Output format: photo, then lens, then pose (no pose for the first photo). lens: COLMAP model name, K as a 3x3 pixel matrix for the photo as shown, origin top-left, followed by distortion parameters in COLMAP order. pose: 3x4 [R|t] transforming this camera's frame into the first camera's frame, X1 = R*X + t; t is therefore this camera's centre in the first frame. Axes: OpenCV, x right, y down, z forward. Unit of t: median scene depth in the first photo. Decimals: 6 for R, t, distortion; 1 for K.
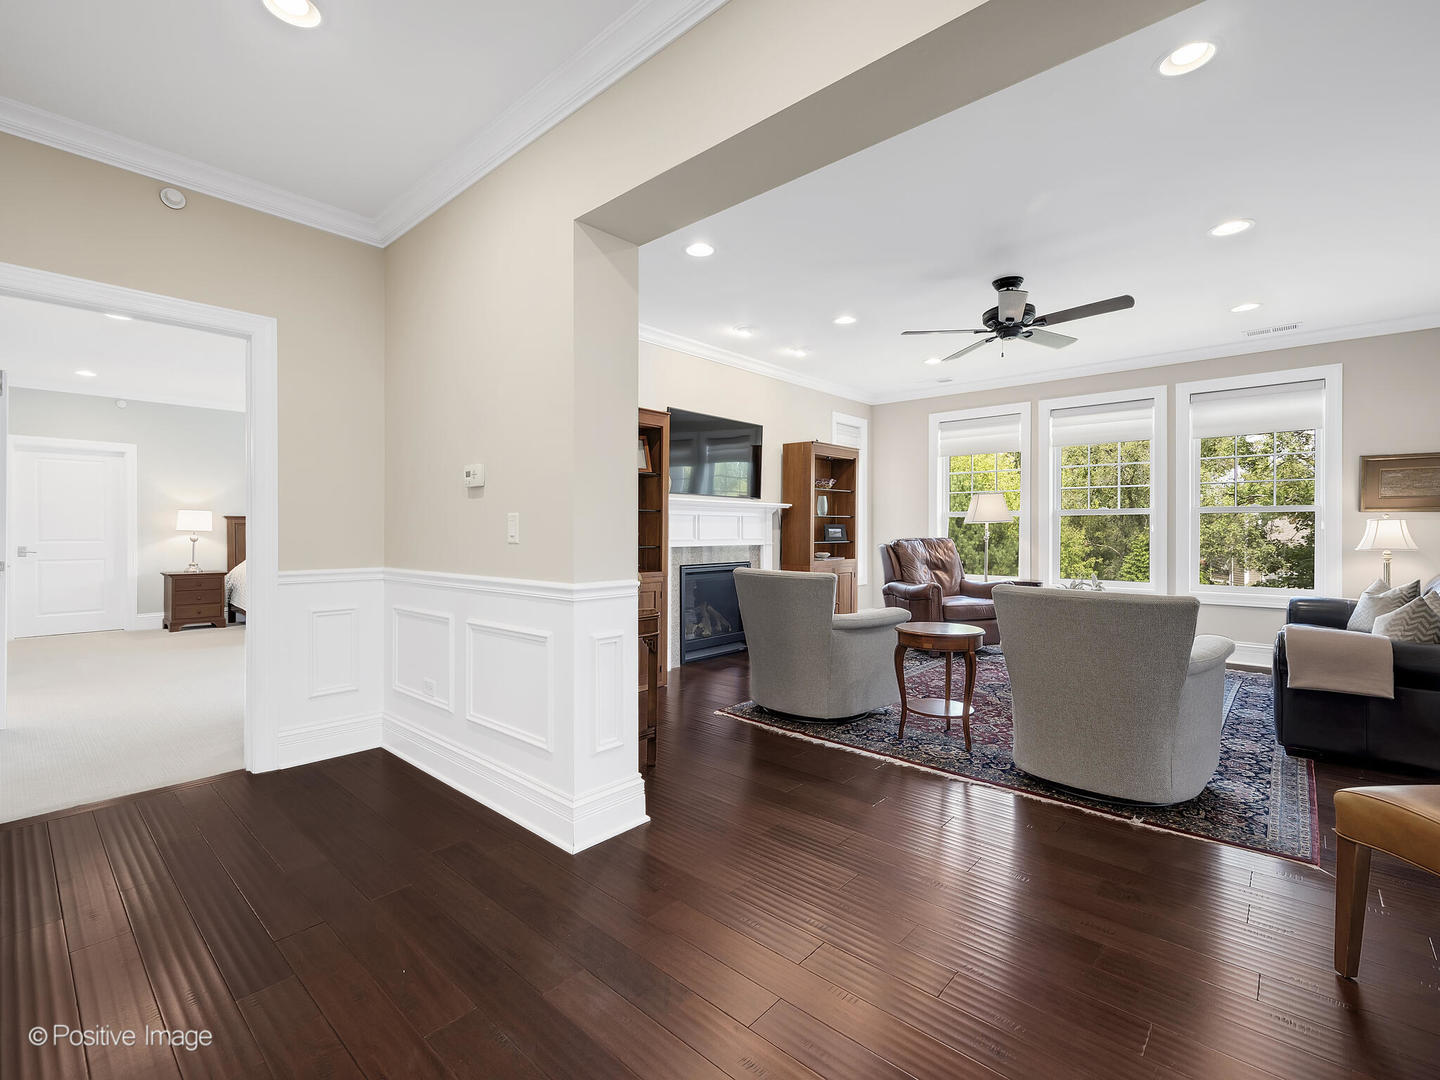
lens RADIAL K [[624.2, 0, 679.5], [0, 624.2, 535.4], [0, 0, 1]] dist [-0.003796, -0.000324]
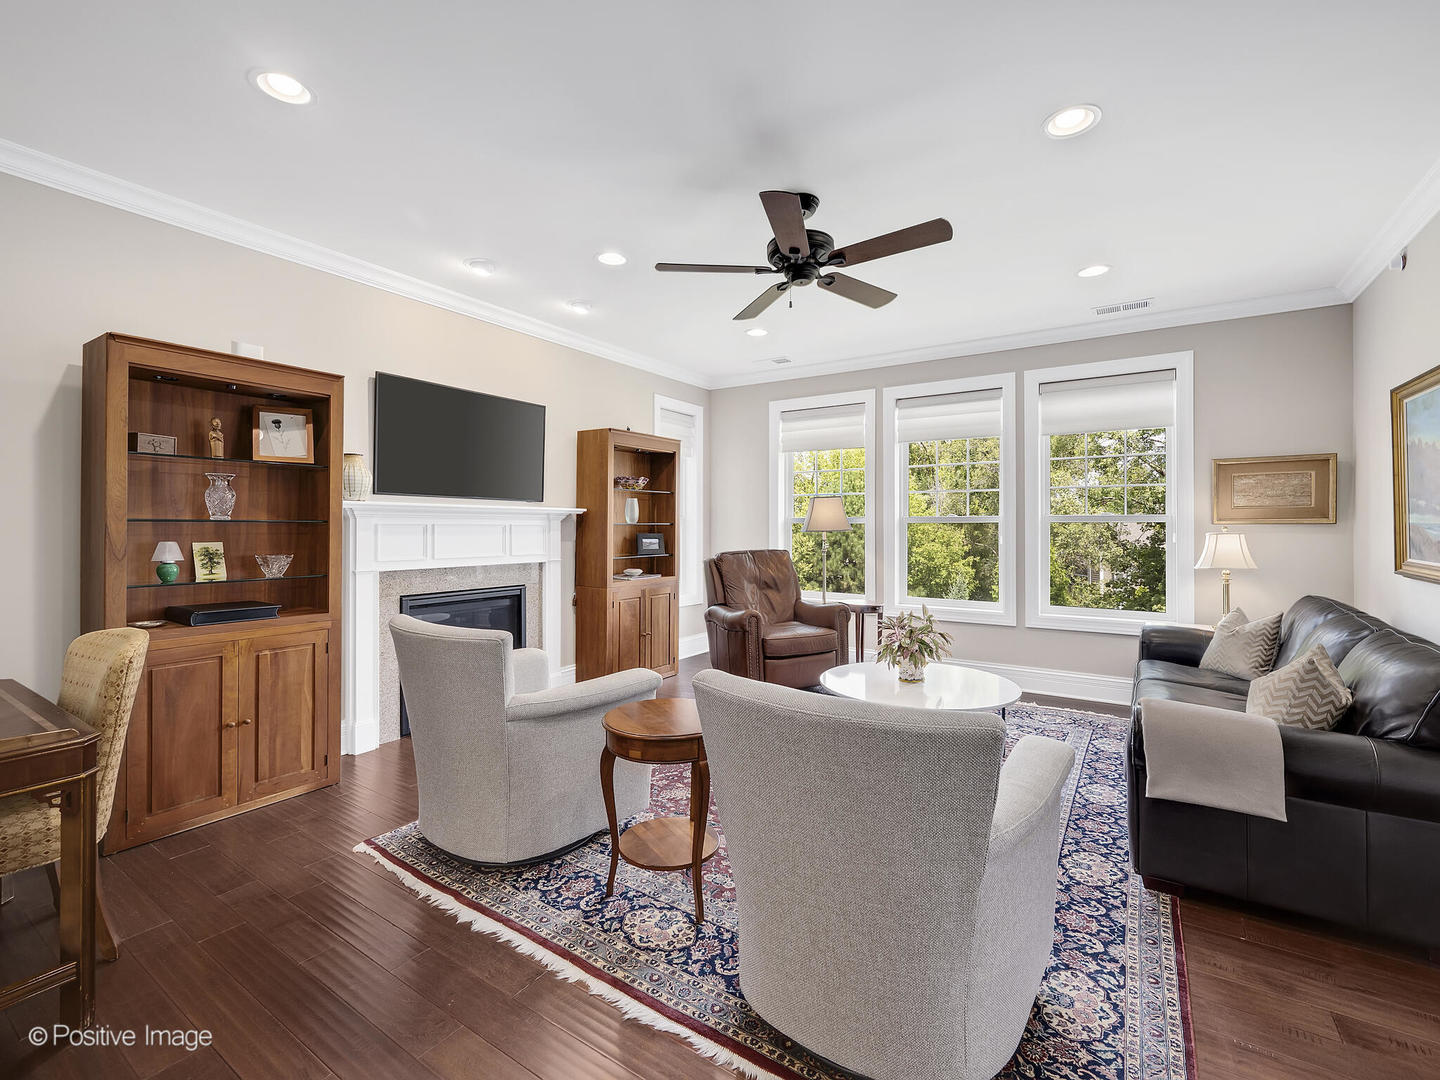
lens RADIAL K [[655.8, 0, 696.0], [0, 655.8, 532.3], [0, 0, 1]] dist [-0.001130, -0.000617]
pose [[0.982872, -0.001722, 0.184283, 0.228754], [0.002320, 0.999993, -0.003030, -0.025197], [-0.184277, 0.003405, 0.982868, 0.242589]]
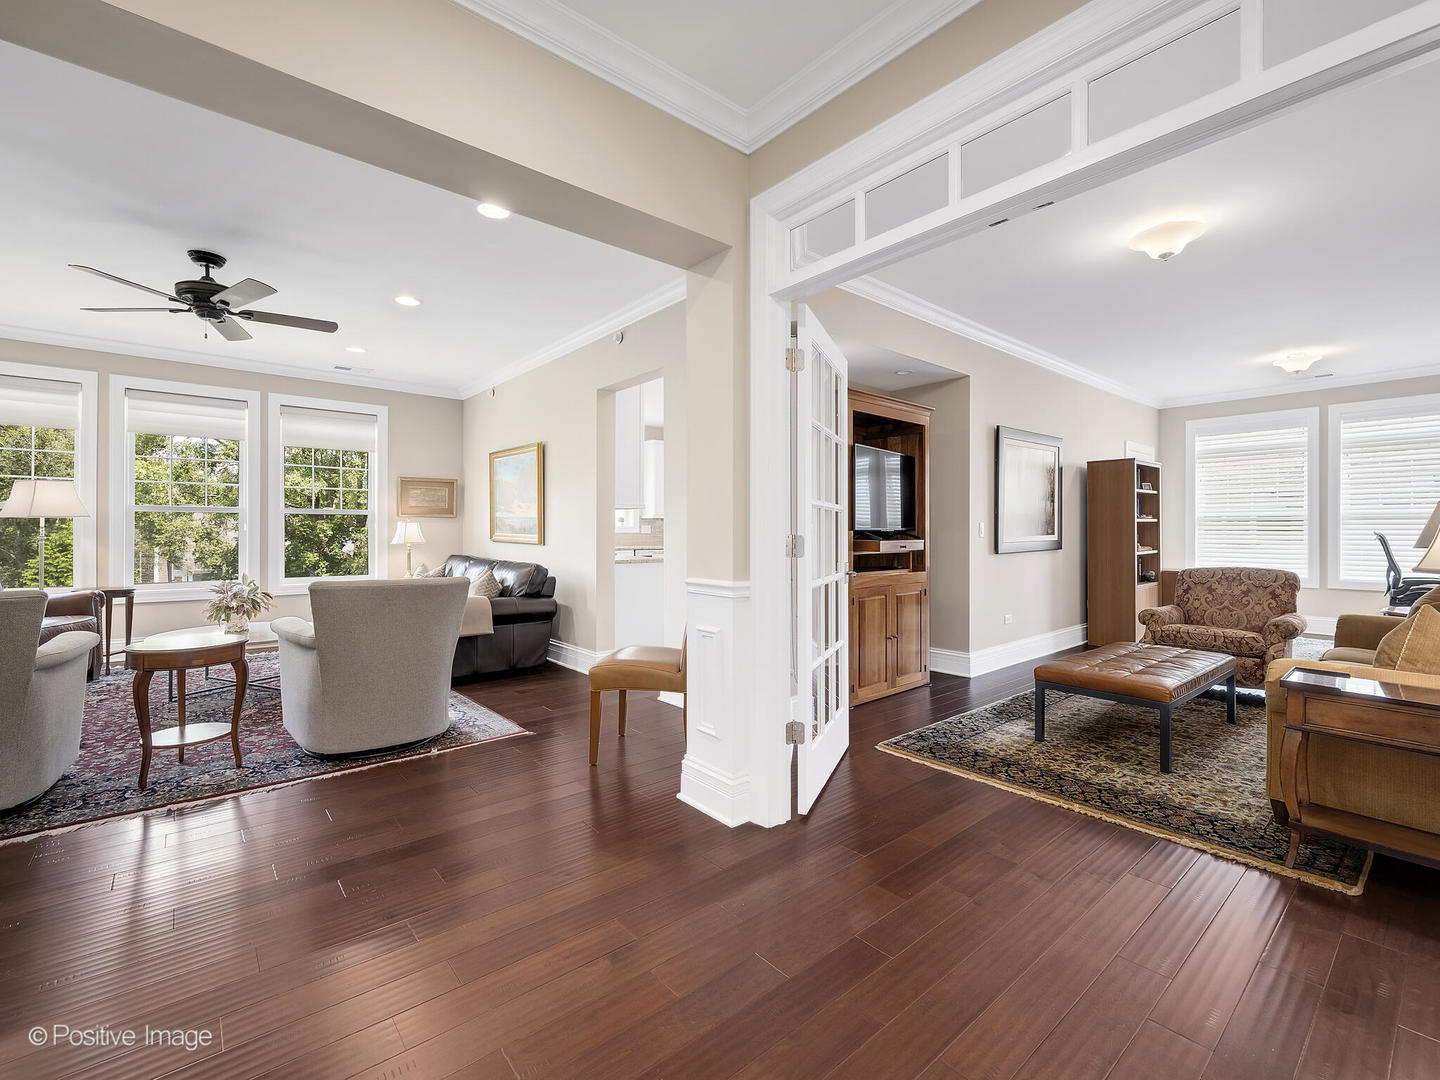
lens RADIAL K [[655.8, 0, 711.9], [0, 655.8, 540.0], [0, 0, 1]] dist [-0.001130, -0.000617]
pose [[0.130098, -0.013220, 0.991413, -0.273657], [0.003623, 0.999911, 0.012858, -0.001421], [-0.991495, 0.001919, 0.130134, 0.116704]]
